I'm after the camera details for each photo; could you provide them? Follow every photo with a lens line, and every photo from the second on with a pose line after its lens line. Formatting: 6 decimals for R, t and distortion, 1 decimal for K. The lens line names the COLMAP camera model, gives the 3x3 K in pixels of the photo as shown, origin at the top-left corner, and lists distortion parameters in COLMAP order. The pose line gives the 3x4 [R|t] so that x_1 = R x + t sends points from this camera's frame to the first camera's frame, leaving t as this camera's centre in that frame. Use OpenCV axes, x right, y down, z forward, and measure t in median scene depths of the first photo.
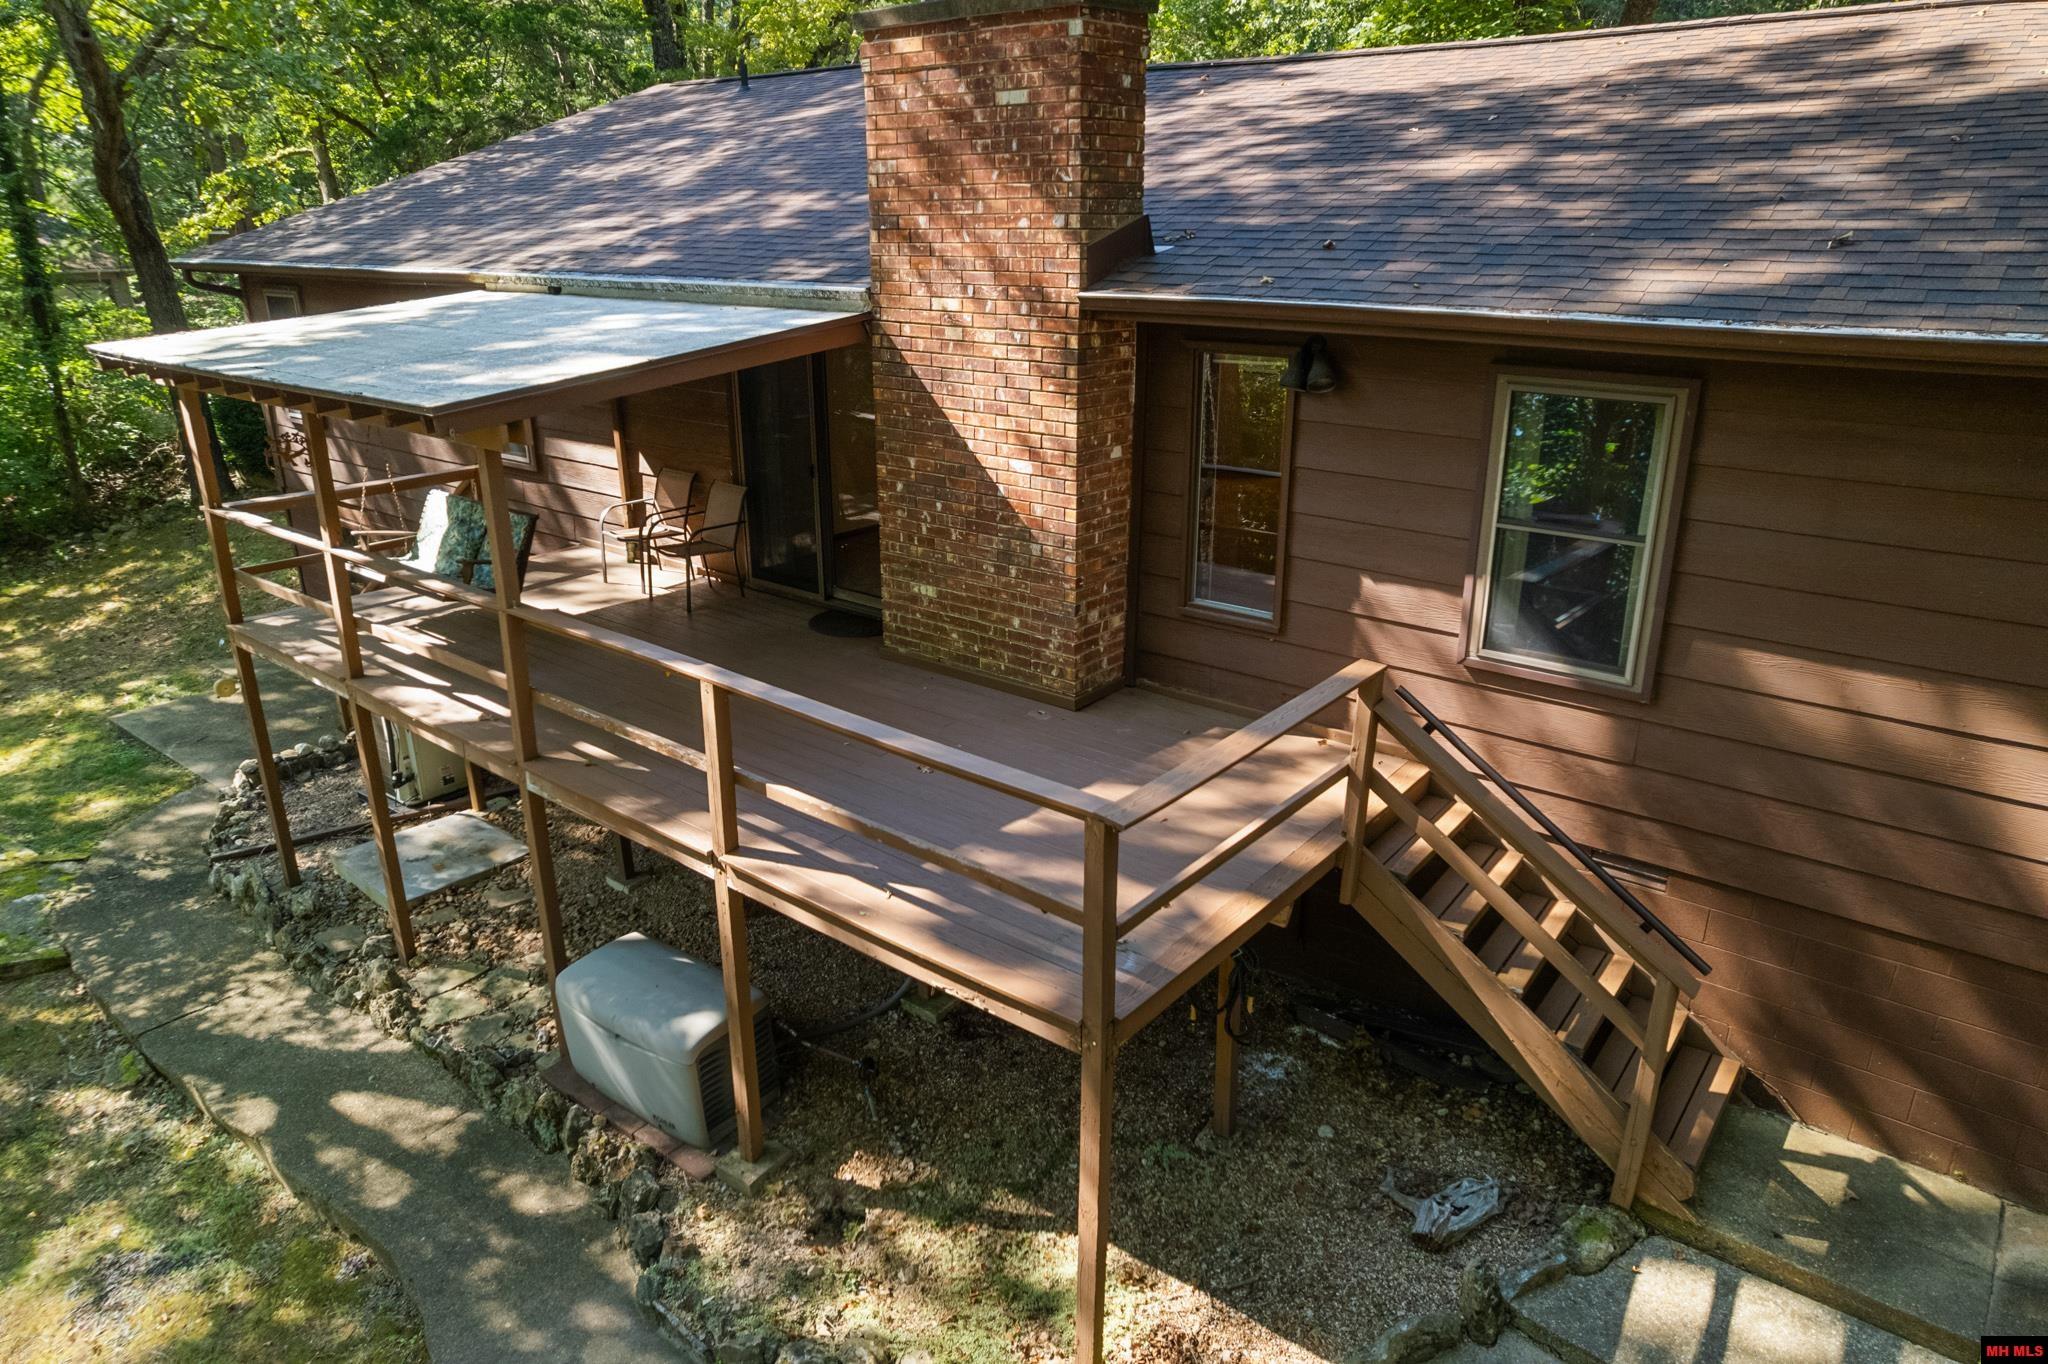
lens RADIAL K [[1301.8, 0, 1033.5], [0, 1301.8, 682.7], [0, 0, 1]] dist [-0.035564, 0.010906]
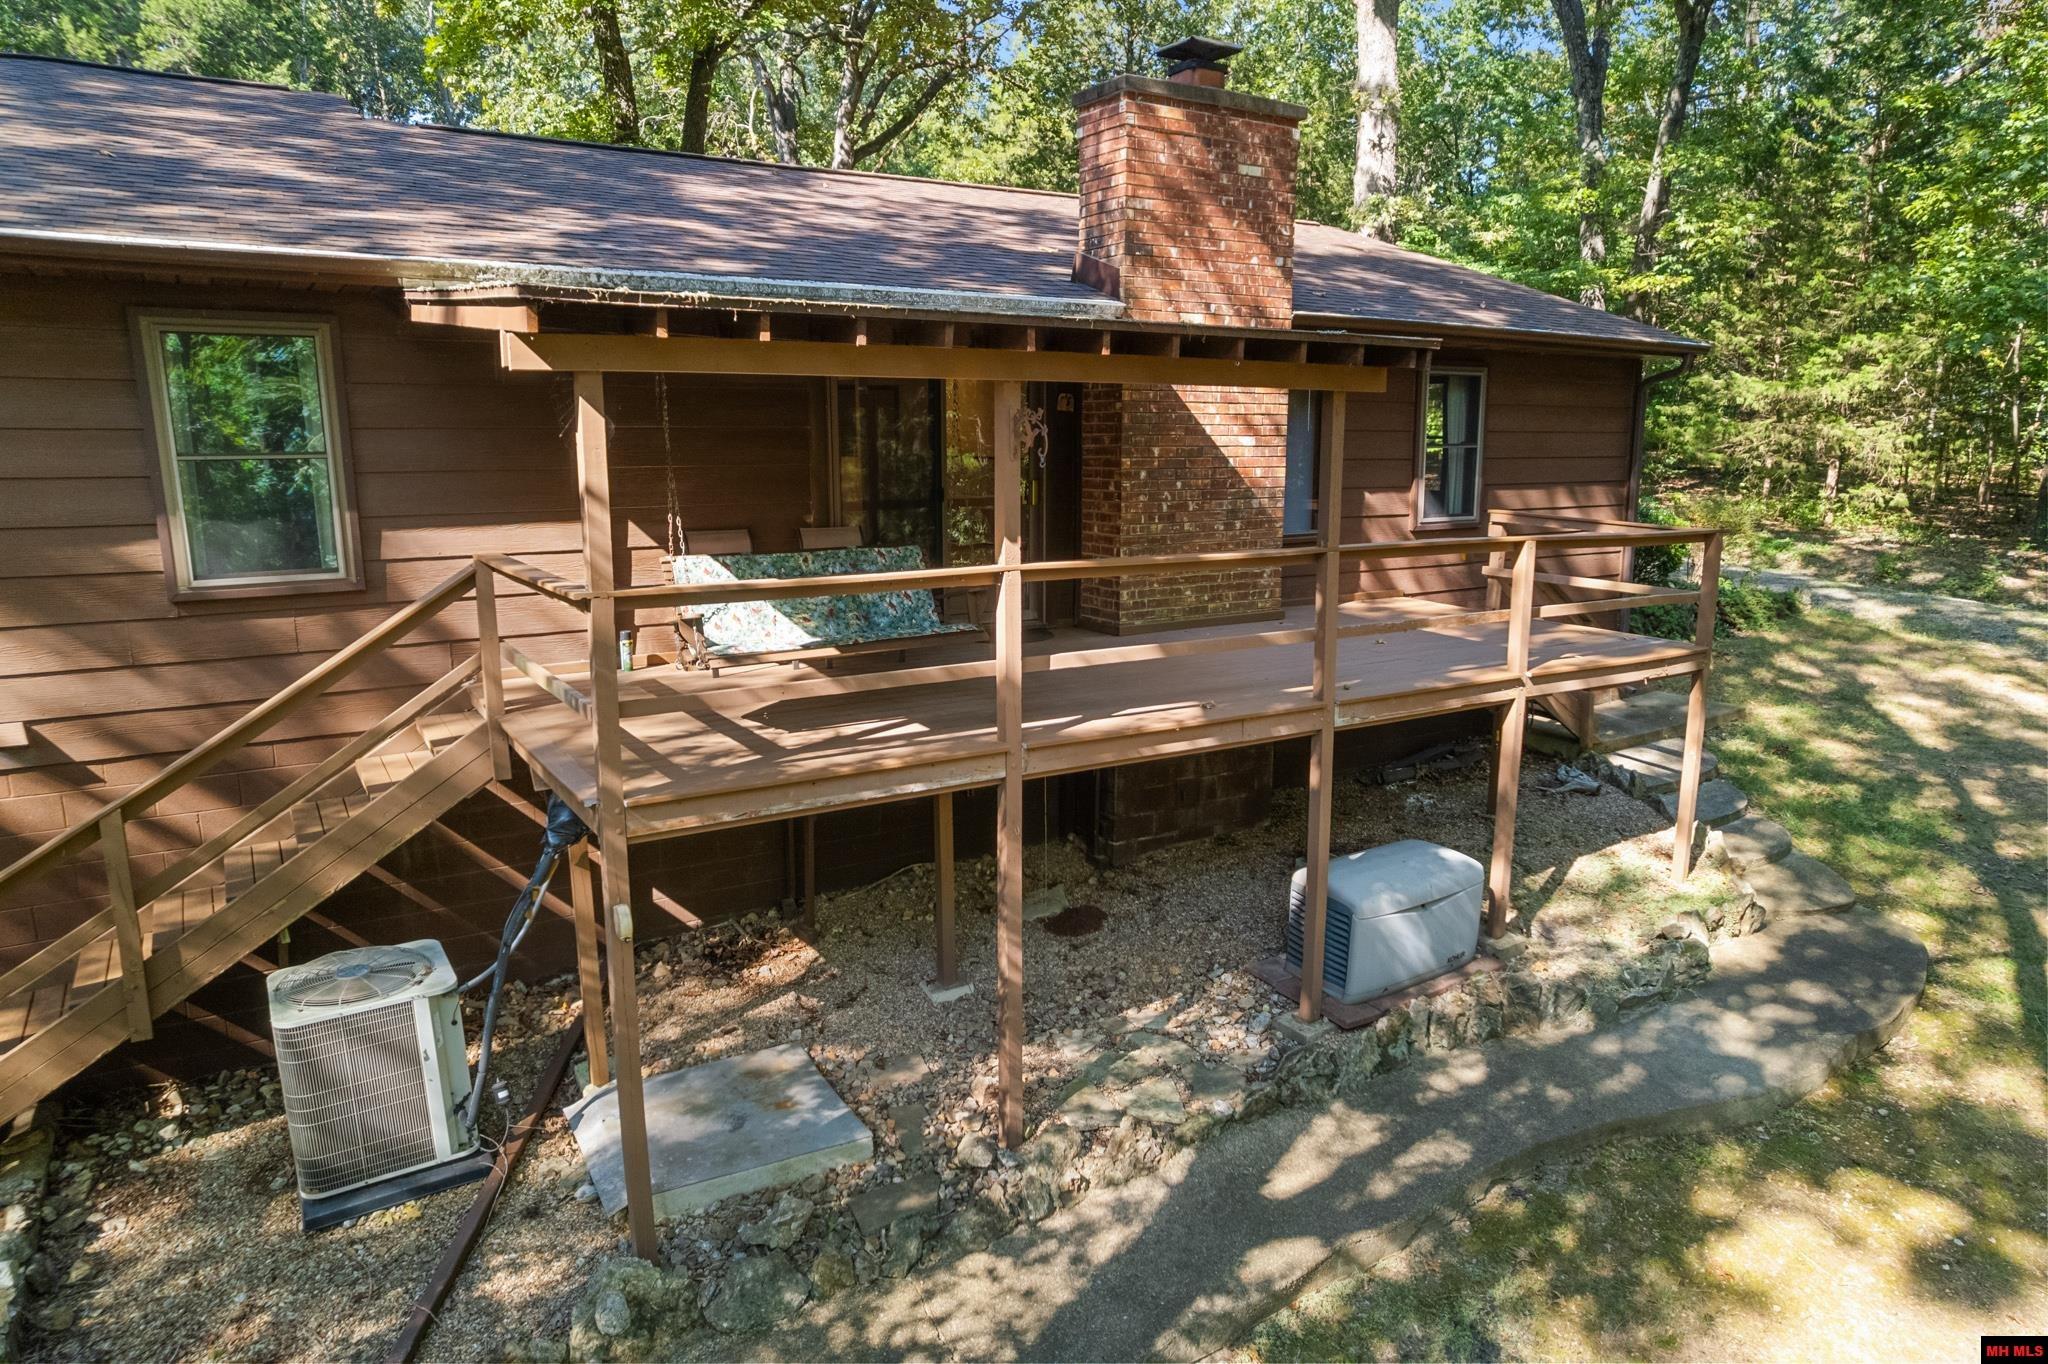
lens RADIAL K [[1301.8, 0, 1024.6], [0, 1301.8, 683.1], [0, 0, 1]] dist [-0.035564, 0.010906]
pose [[0.328885, -0.179817, 0.927093, -1.354371], [0.316815, 0.945822, 0.071060, -0.098731], [-0.889642, 0.270346, 0.368035, 0.779399]]
